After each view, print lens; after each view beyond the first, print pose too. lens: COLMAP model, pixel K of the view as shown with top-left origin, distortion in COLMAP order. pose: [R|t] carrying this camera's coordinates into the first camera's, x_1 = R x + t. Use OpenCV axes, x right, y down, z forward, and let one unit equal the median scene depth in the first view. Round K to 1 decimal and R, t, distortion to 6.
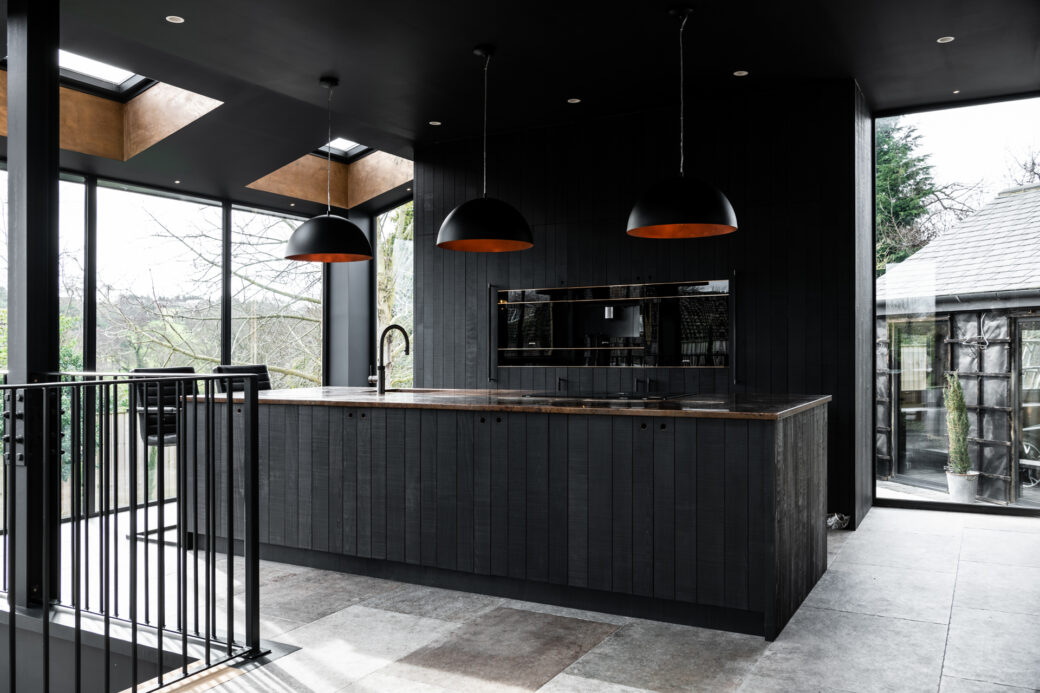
lens RADIAL K [[868.1, 0, 516.7], [0, 868.1, 330.5], [0, 0, 1]] dist [-0.004745, 0.002160]
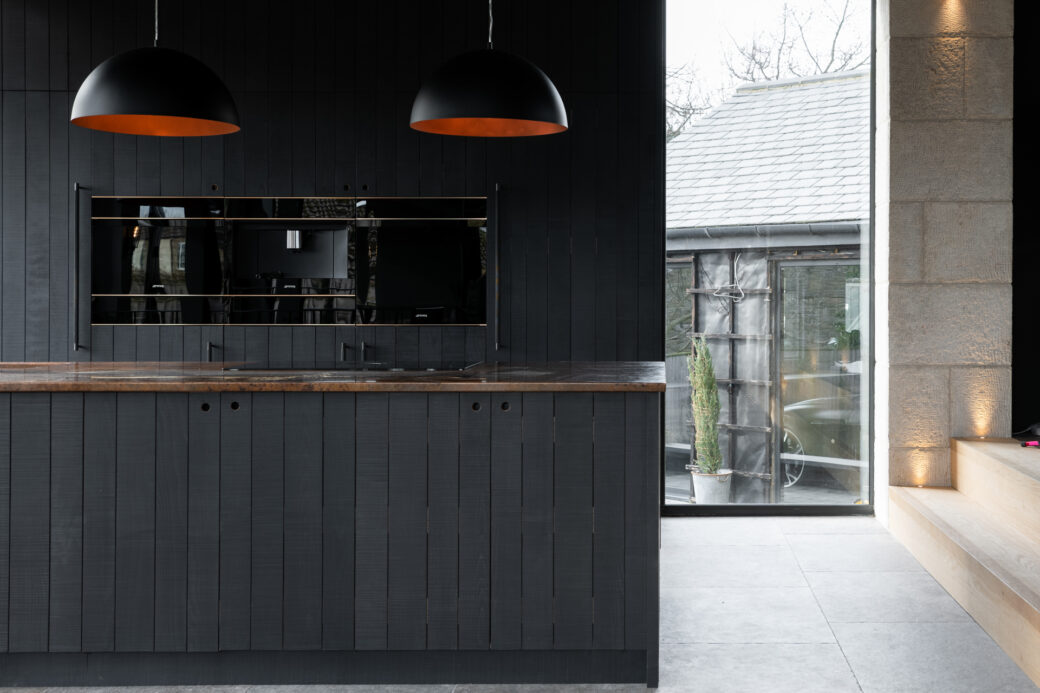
lens RADIAL K [[1593.2, 0, 520.0], [0, 1593.2, 260.5], [0, 0, 1]] dist [0.039208, 0.036257]
pose [[0.869802, 0.021645, 0.492927, -0.294561], [-0.019241, 0.999765, -0.009948, 0.002976], [-0.493026, -0.000832, 0.870014, -0.086501]]
